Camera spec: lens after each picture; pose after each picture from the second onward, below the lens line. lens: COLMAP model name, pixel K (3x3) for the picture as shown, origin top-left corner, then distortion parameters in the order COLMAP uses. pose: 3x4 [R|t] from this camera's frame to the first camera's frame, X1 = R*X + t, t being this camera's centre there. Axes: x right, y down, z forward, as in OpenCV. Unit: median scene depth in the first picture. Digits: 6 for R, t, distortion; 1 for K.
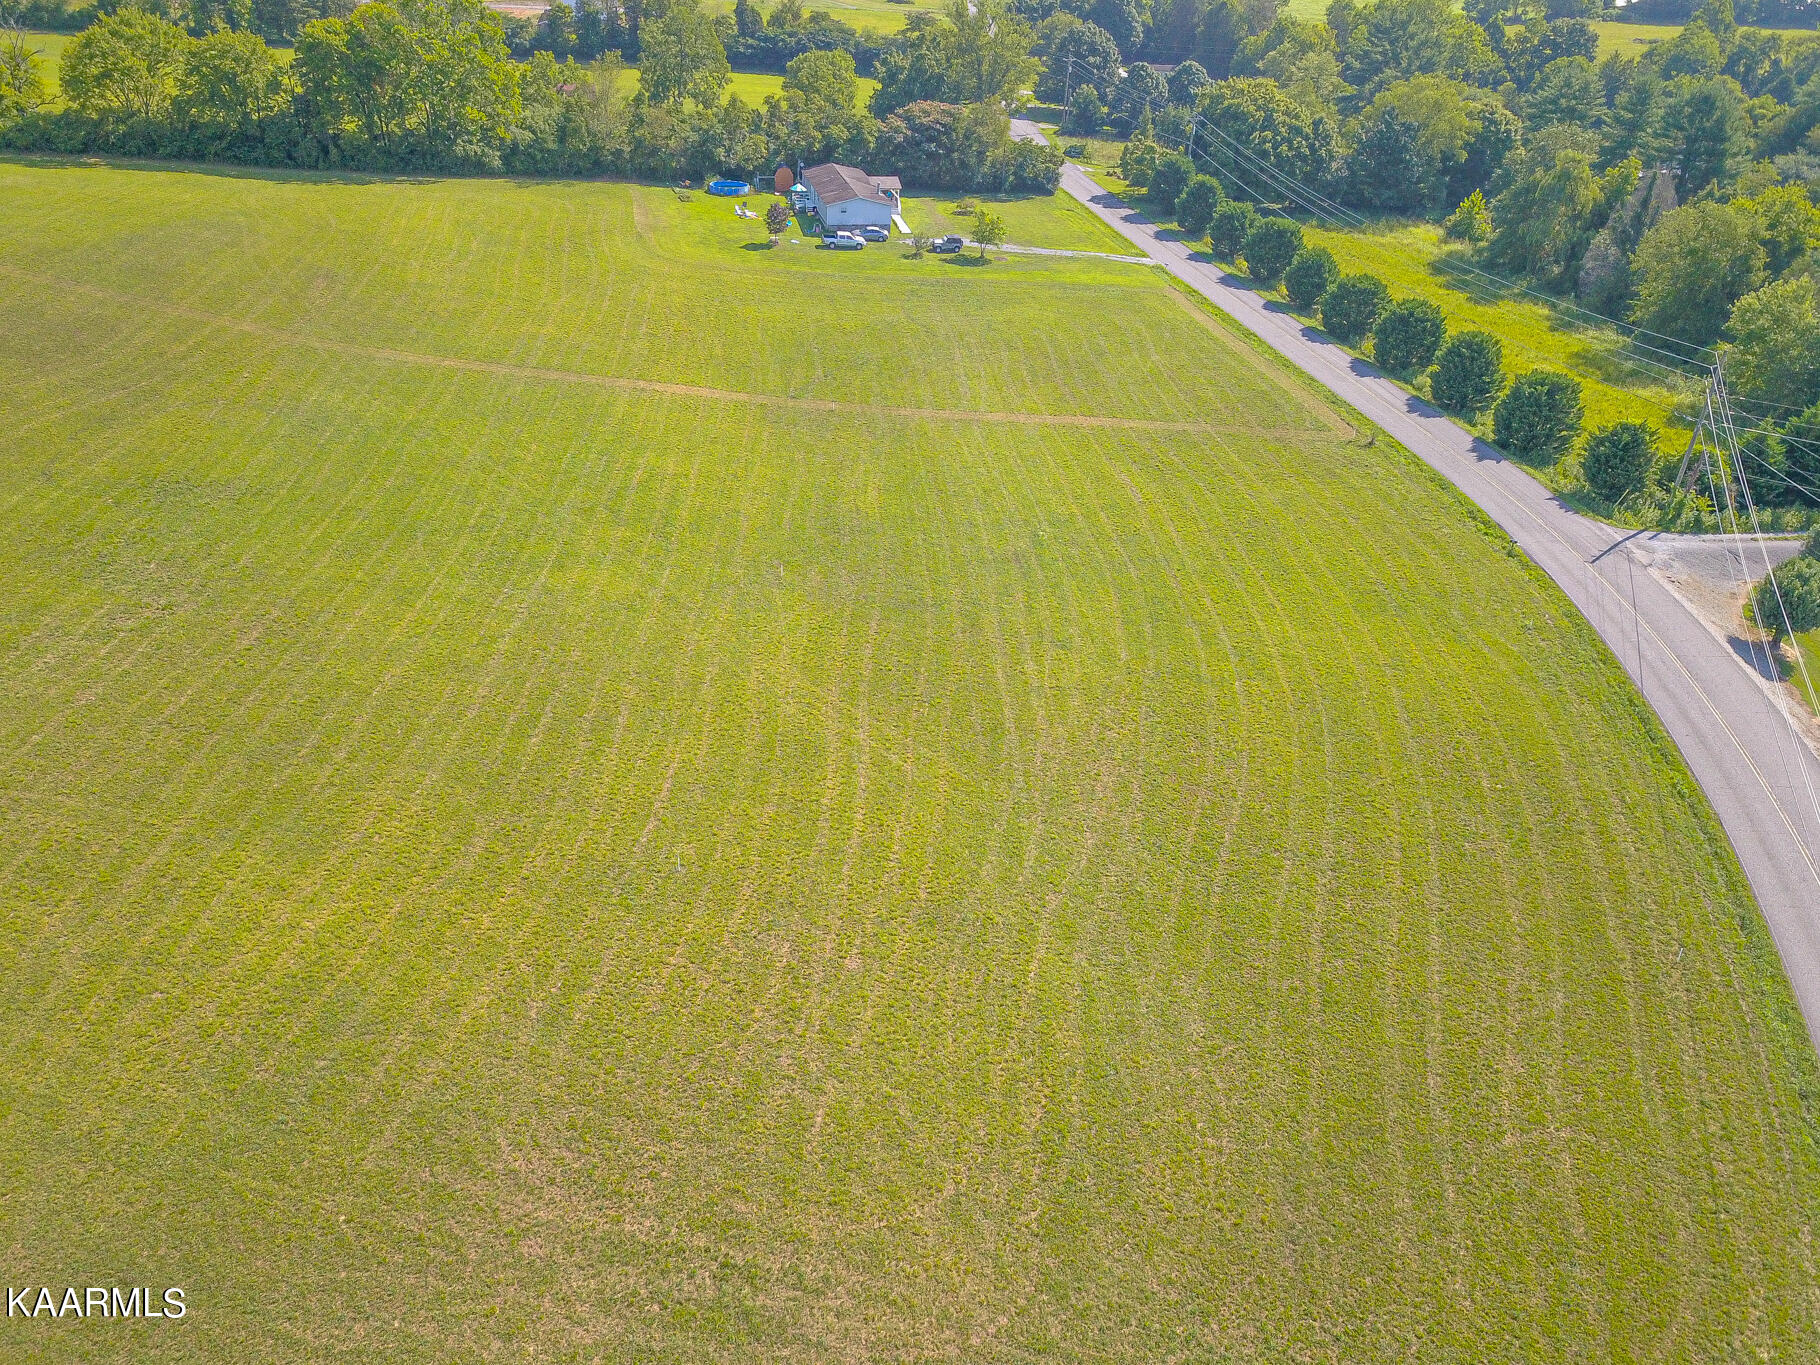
lens RADIAL K [[1399.3, 0, 904.3], [0, 1399.3, 677.9], [0, 0, 1]] dist [0.018862, 0.025447]
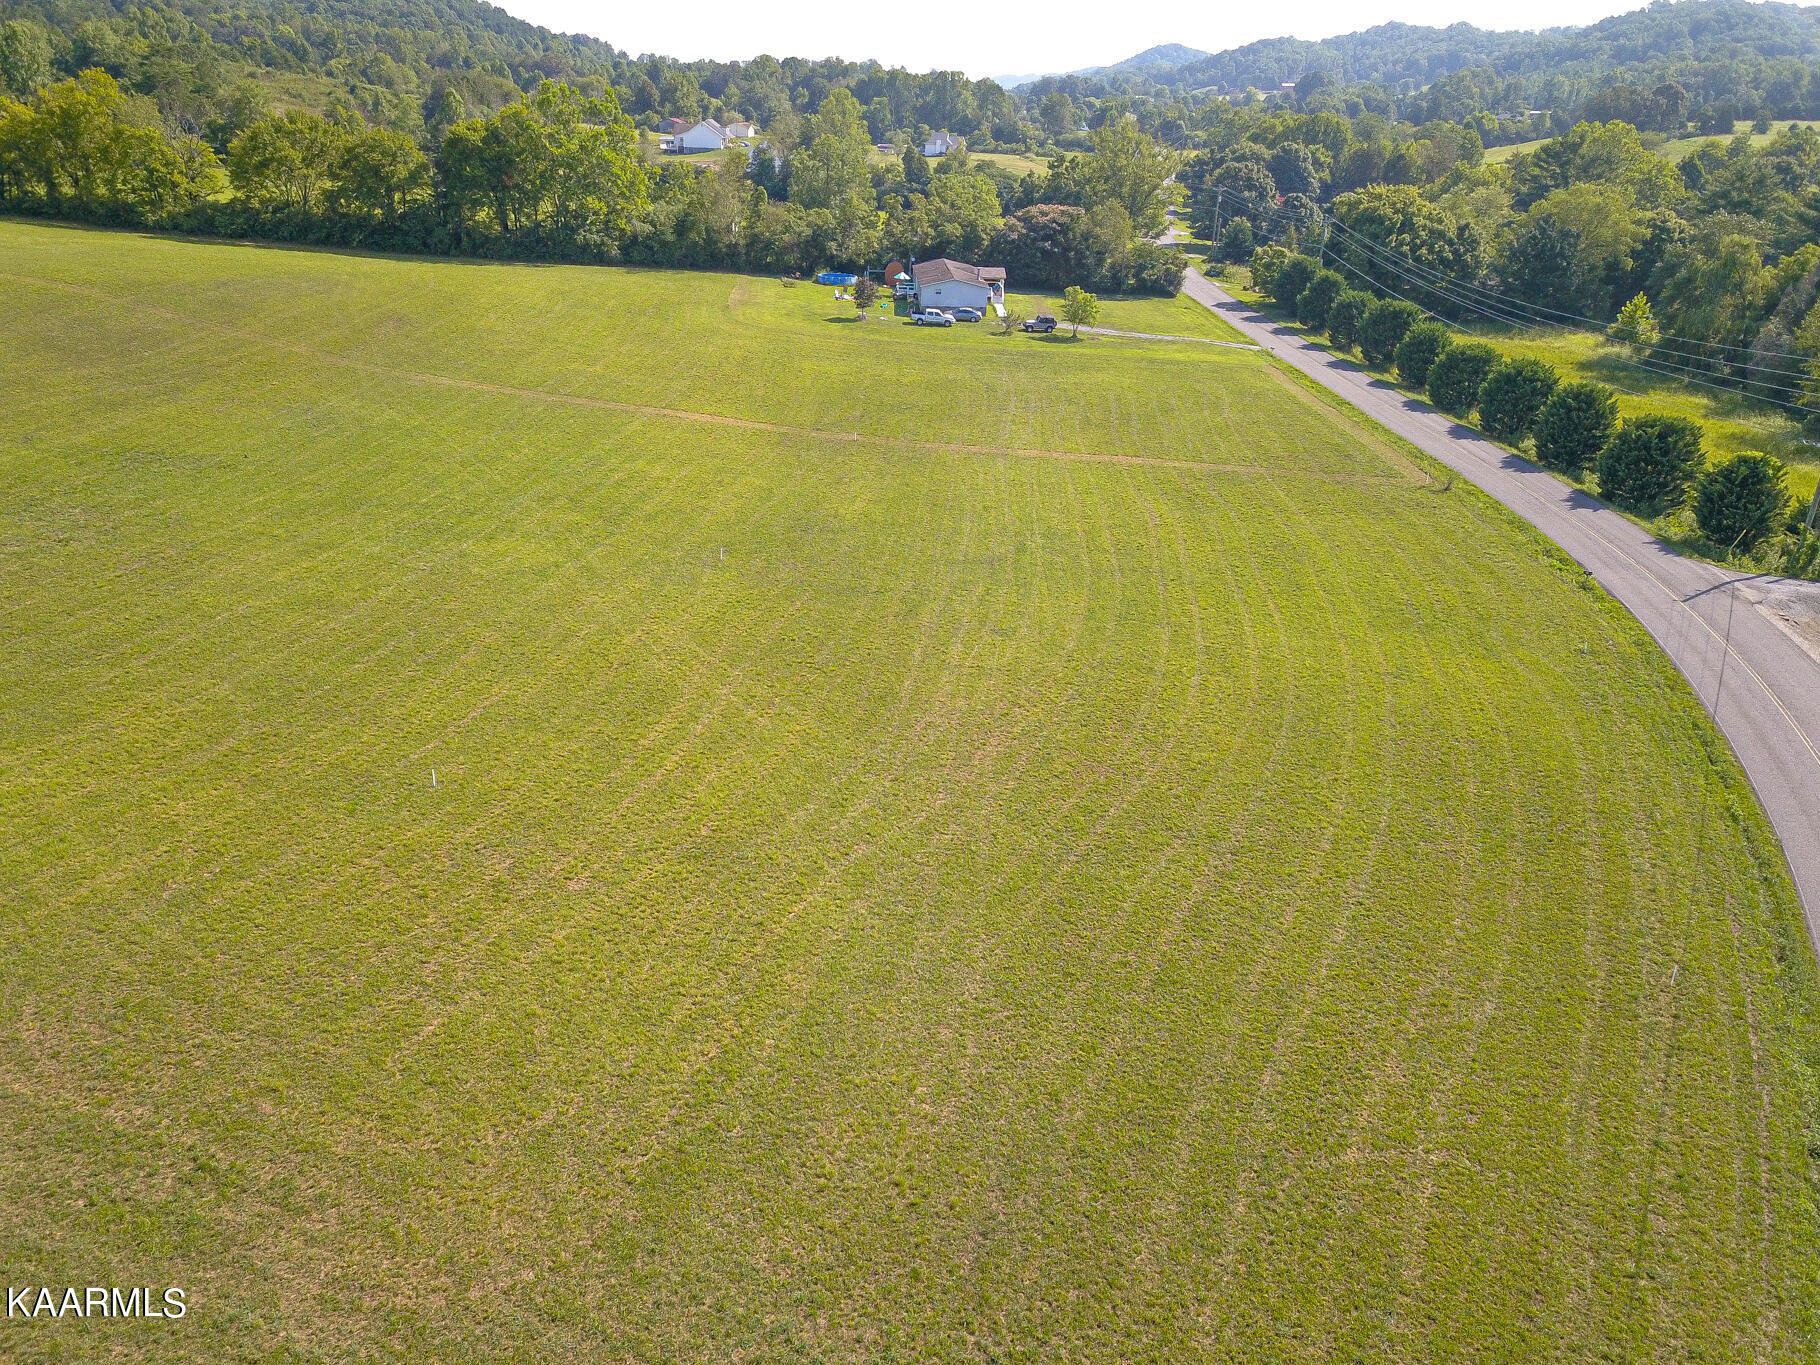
lens RADIAL K [[1399.3, 0, 904.3], [0, 1399.3, 677.9], [0, 0, 1]] dist [0.018862, 0.025447]
pose [[0.987379, 0.052283, -0.149498, 0.095926], [-0.071871, 0.989066, -0.128779, 0.062957], [0.141130, 0.137898, 0.980340, 0.074379]]
